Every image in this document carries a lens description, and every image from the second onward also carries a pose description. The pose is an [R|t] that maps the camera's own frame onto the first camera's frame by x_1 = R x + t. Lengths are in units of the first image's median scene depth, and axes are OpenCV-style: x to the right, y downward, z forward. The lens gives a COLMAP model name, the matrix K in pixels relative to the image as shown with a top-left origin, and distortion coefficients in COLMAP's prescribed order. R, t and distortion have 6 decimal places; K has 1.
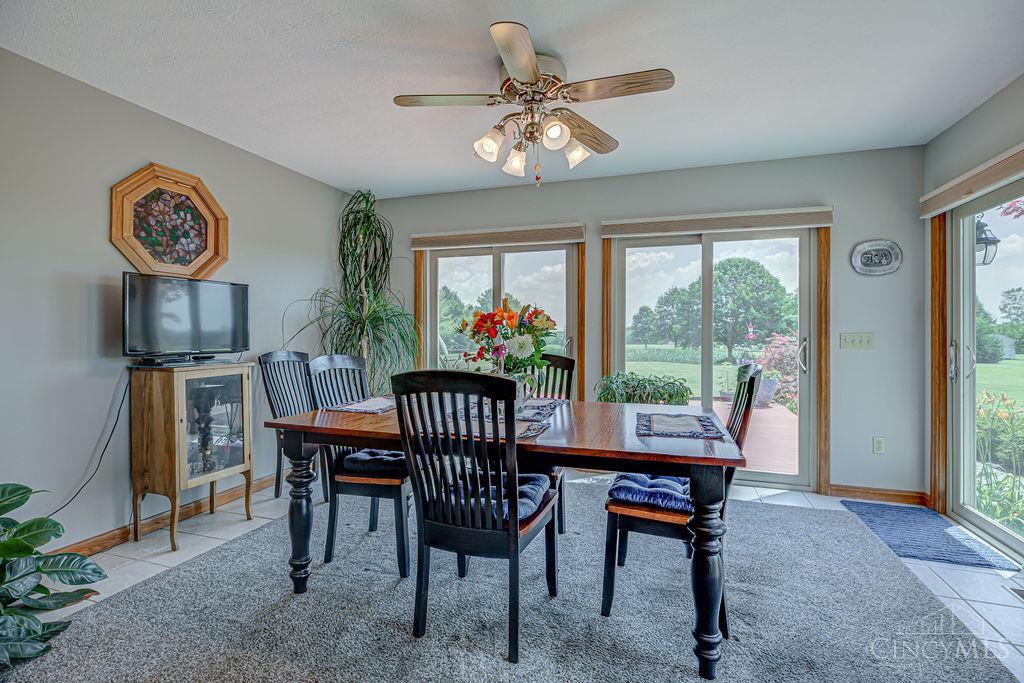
lens RADIAL K [[477.4, 0, 524.9], [0, 477.4, 337.2], [0, 0, 1]] dist [-0.002835, -0.000365]
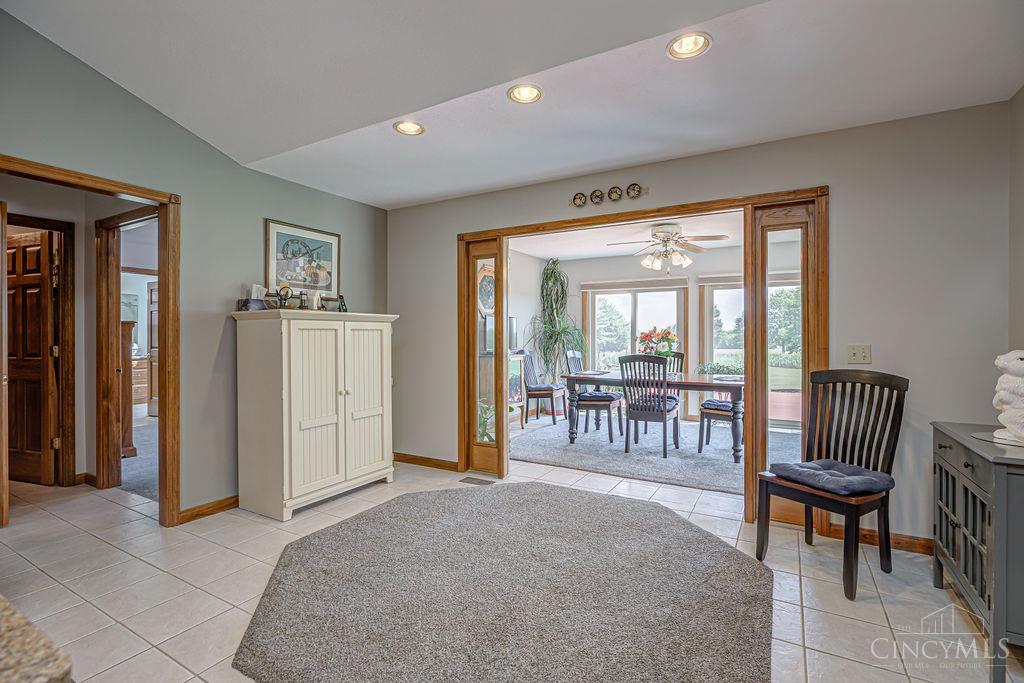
lens RADIAL K [[477.4, 0, 524.9], [0, 477.4, 337.2], [0, 0, 1]] dist [-0.002835, -0.000365]
pose [[0.981299, -0.002826, -0.192467, -0.163048], [0.000939, 0.999951, -0.009896, -0.004854], [0.192485, 0.009530, 0.981254, -1.068277]]
